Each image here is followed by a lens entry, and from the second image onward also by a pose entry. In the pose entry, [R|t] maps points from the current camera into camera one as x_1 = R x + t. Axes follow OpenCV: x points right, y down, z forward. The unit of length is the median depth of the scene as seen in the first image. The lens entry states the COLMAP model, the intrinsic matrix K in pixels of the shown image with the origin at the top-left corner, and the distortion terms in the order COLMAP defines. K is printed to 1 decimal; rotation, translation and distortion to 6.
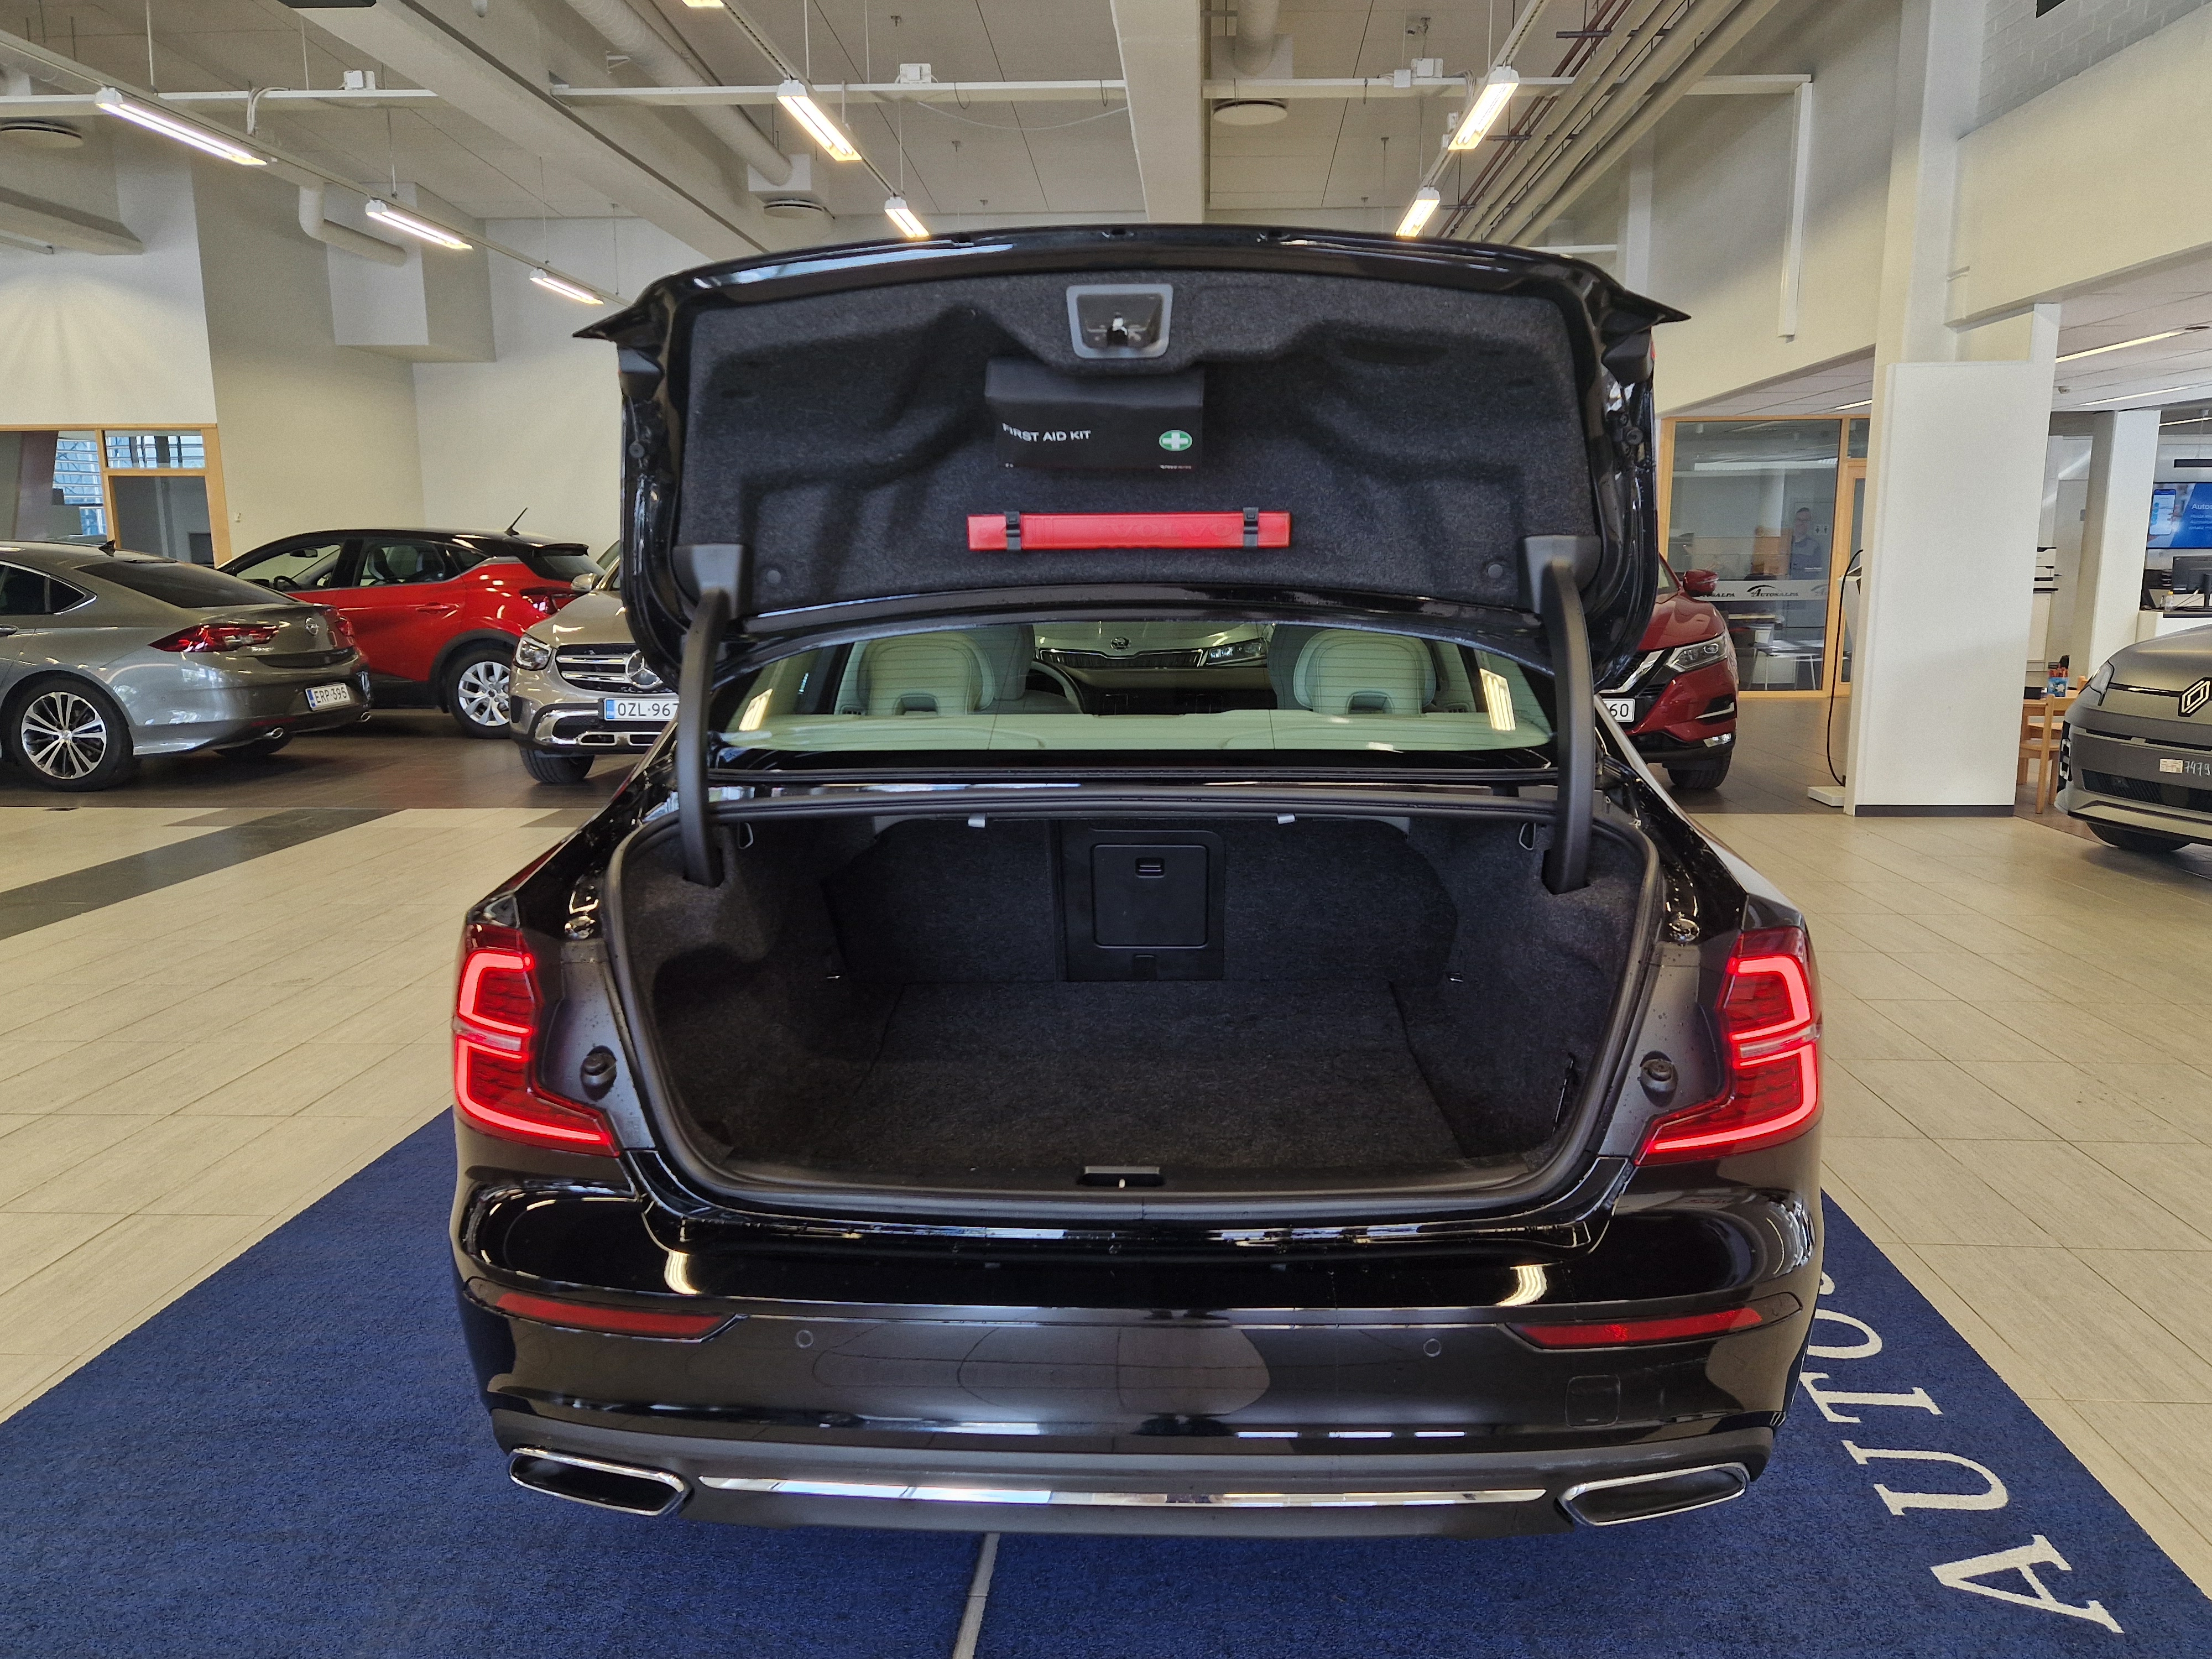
lens RADIAL K [[1682.8, 0, 1116.4], [0, 1682.8, 837.4], [0, 0, 1]] dist [0.052013, -0.046300]
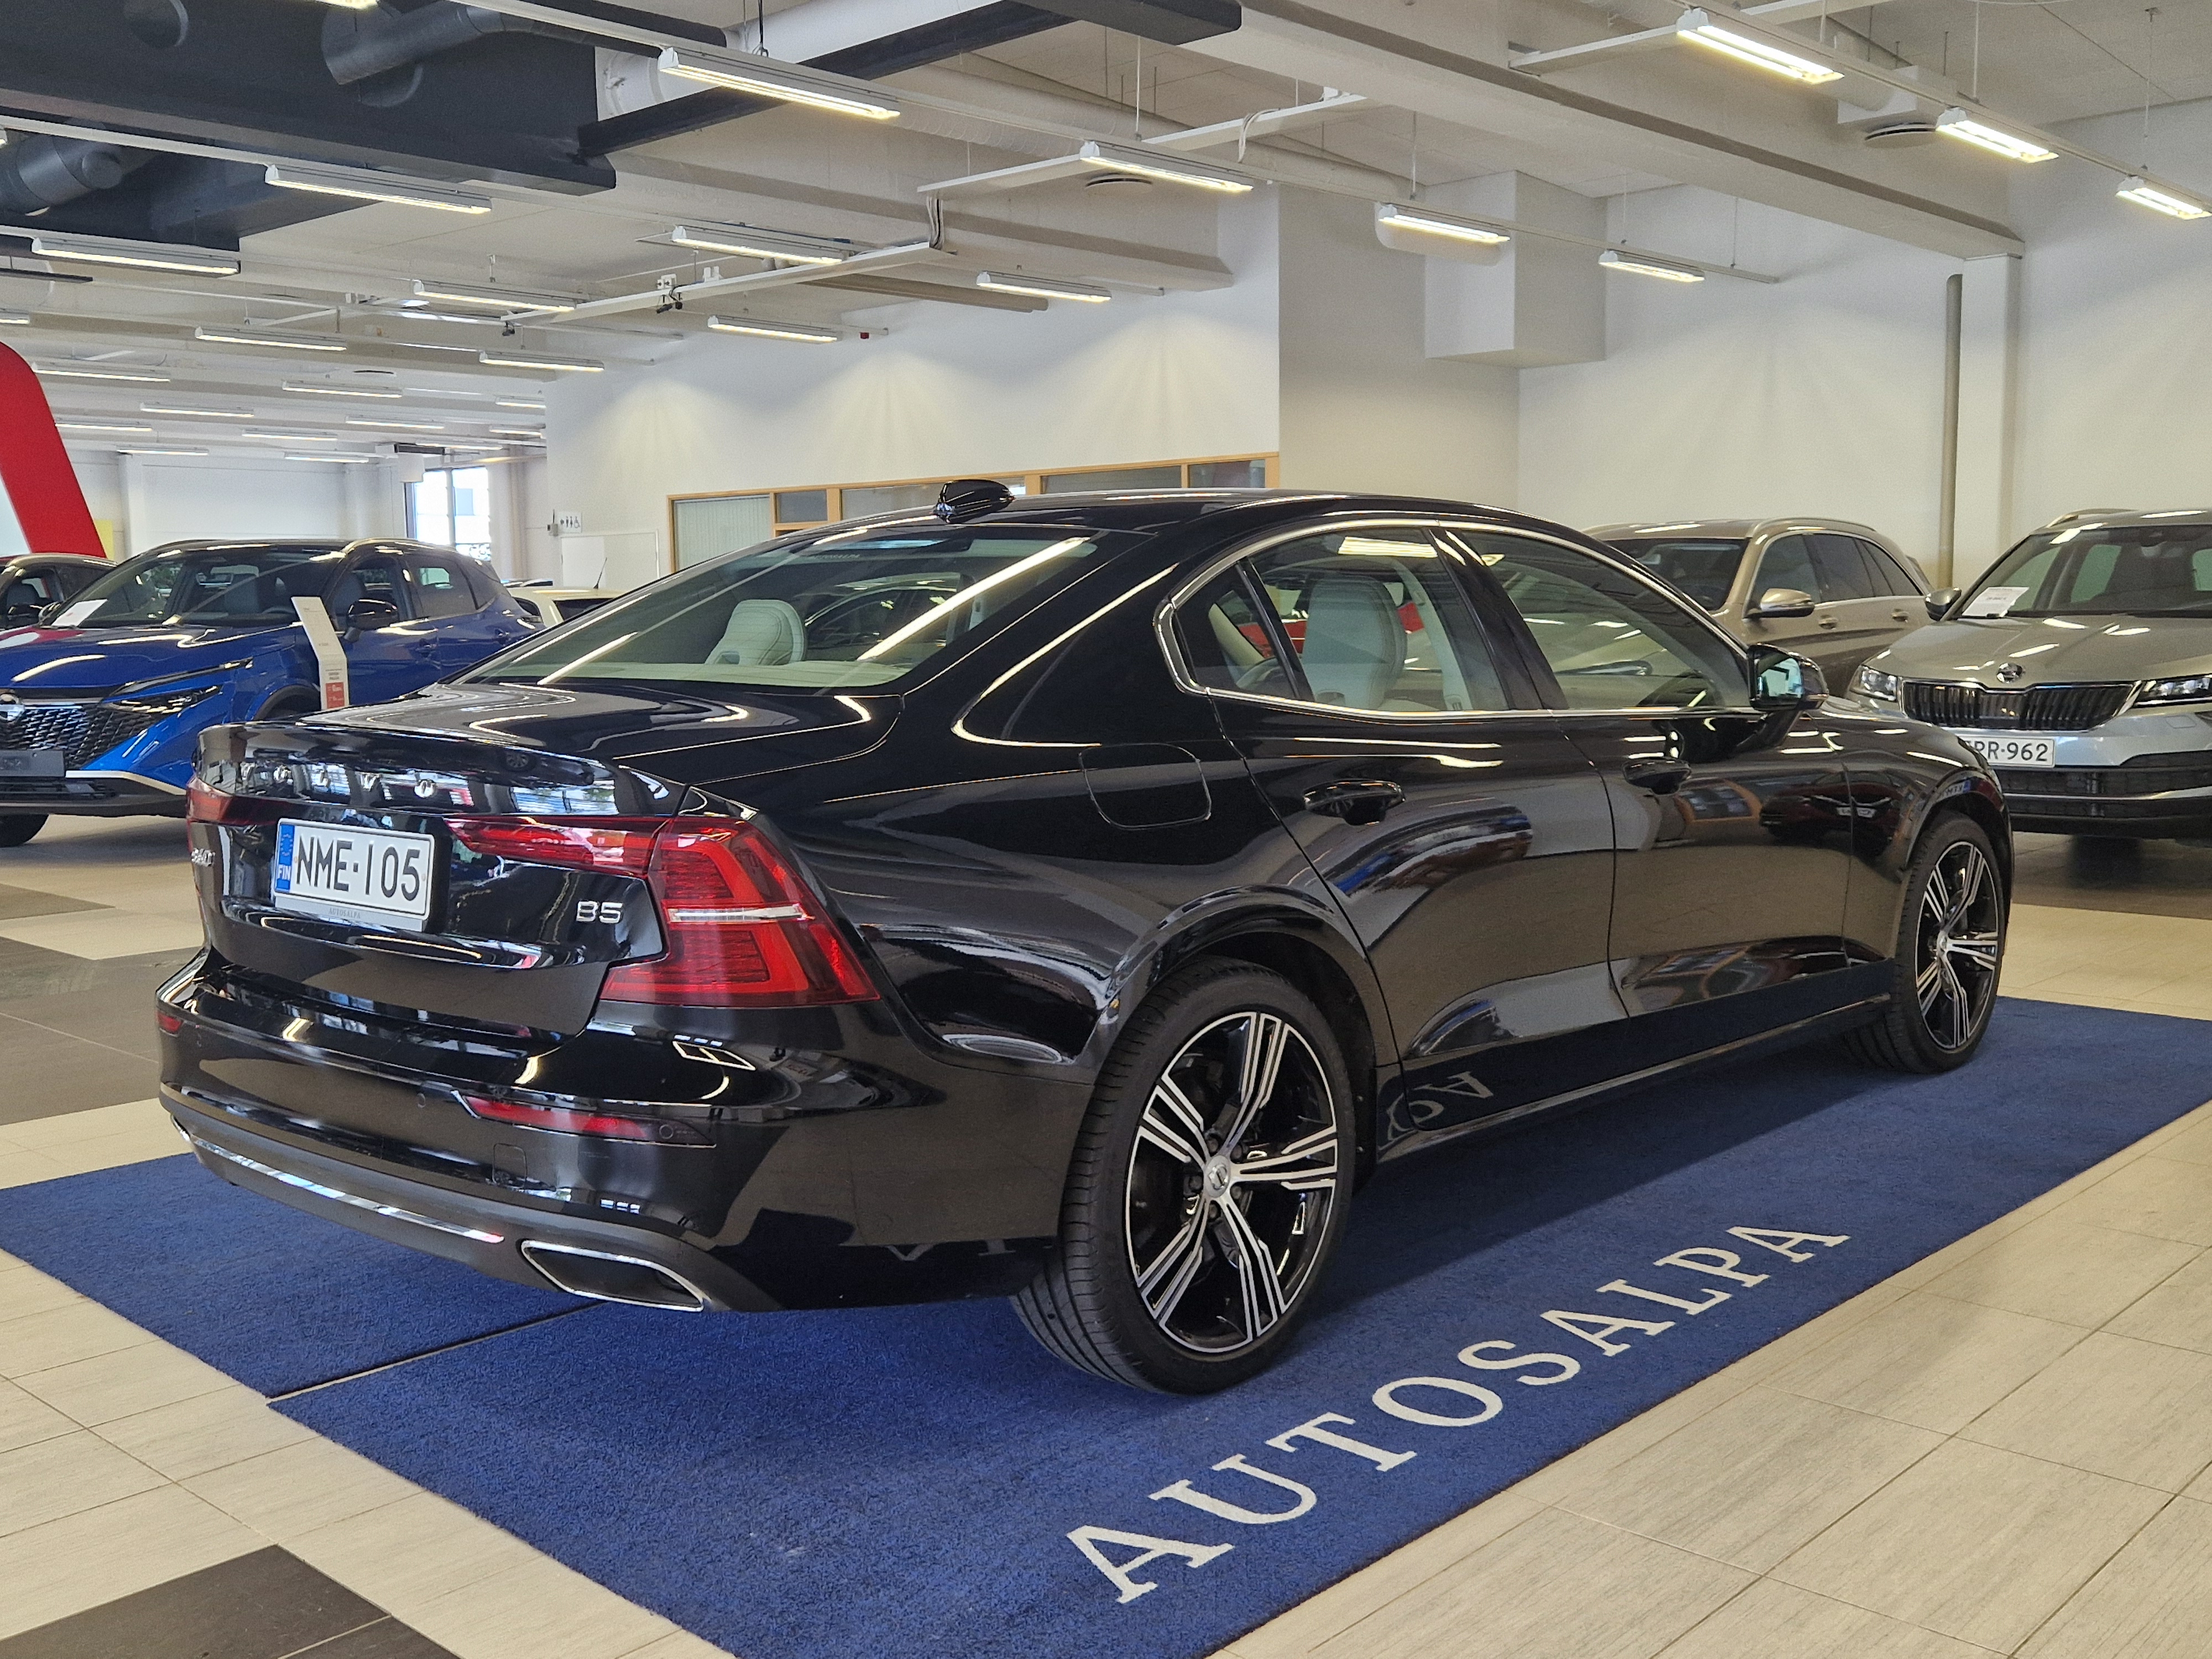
lens RADIAL K [[2281.4, 0, 1105.3], [0, 2281.4, 830.5], [0, 0, 1]] dist [0.017683, 0.000000]
pose [[0.729156, 0.058986, -0.681801, 0.394456], [-0.103538, 0.994319, -0.024706, 0.018828], [0.676470, 0.088606, 0.731121, 0.005642]]
